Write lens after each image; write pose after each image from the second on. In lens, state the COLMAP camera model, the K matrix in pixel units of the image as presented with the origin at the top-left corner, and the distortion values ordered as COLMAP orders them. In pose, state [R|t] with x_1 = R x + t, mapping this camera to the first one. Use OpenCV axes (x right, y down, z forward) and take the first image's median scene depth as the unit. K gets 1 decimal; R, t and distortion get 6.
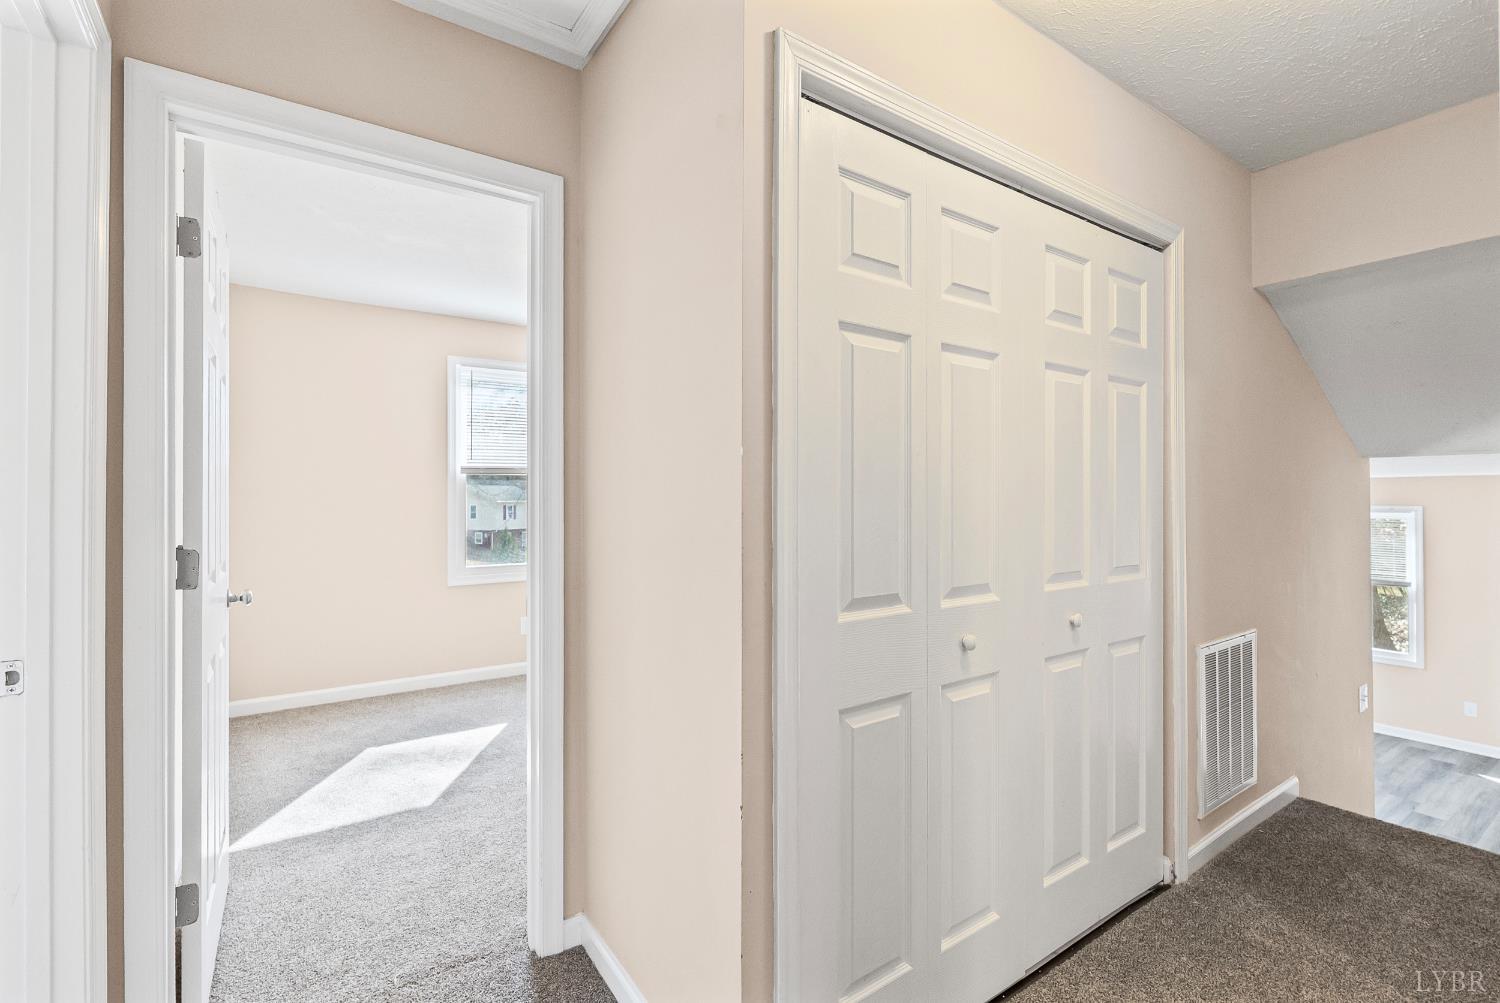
lens RADIAL K [[670.6, 0, 750.3], [0, 670.6, 499.4], [0, 0, 1]] dist [-0.001982, -0.000026]
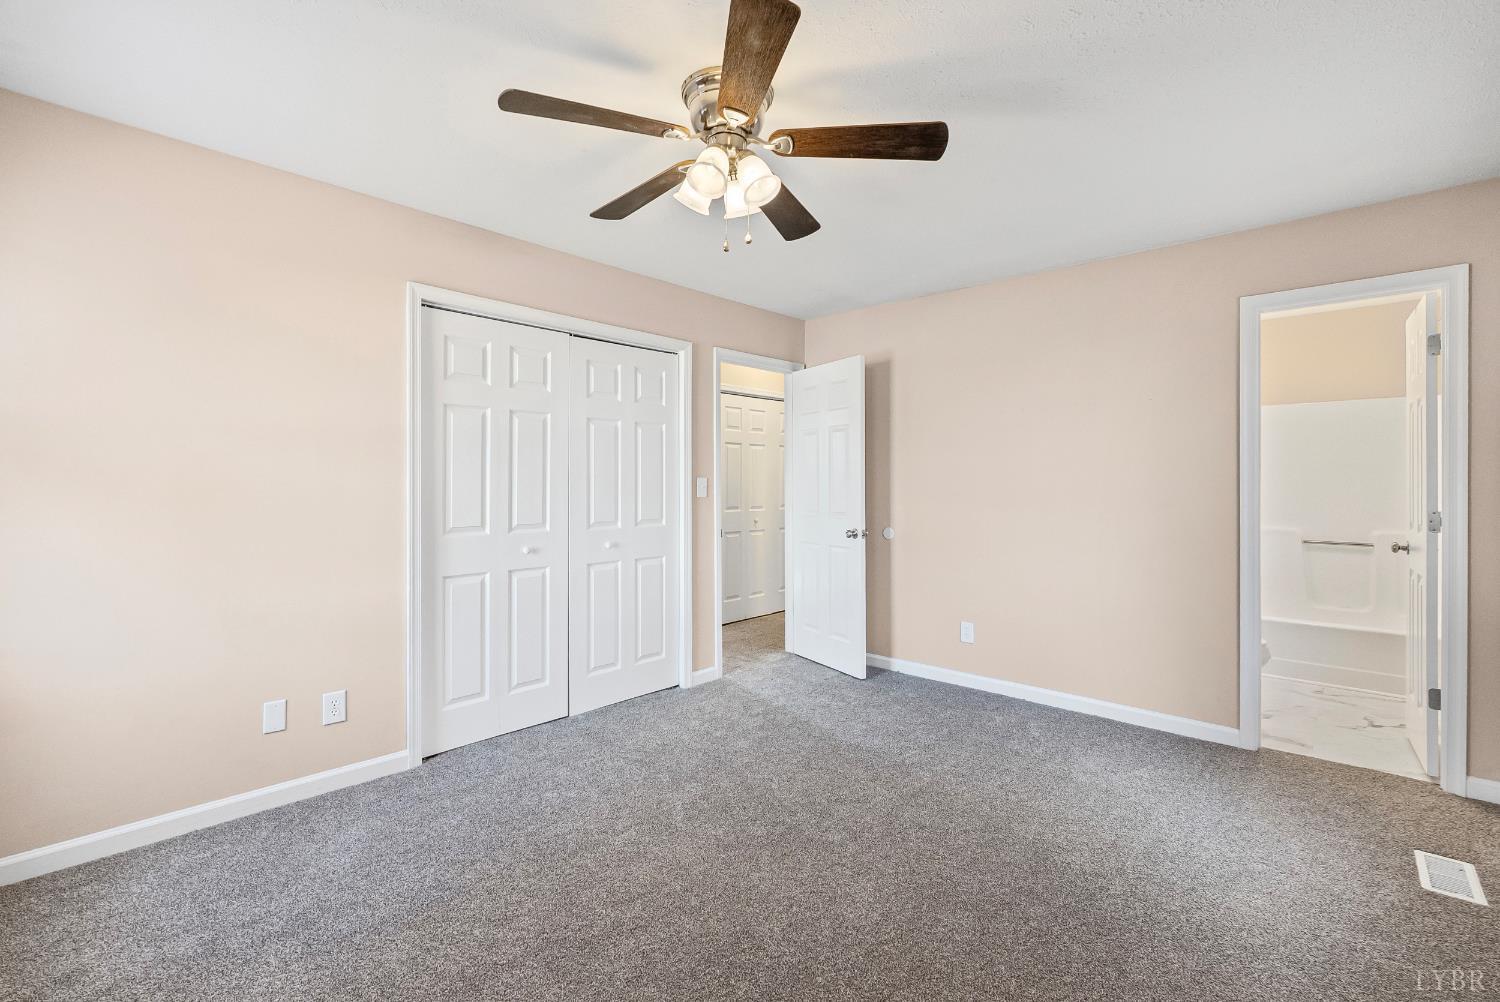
lens RADIAL K [[670.6, 0, 750.3], [0, 670.6, 493.5], [0, 0, 1]] dist [-0.001982, -0.000026]
pose [[0.978508, 0.000465, 0.206209, -0.505788], [-0.002224, 0.999963, 0.008298, 0.024182], [-0.206198, -0.008578, 0.978473, -2.767937]]
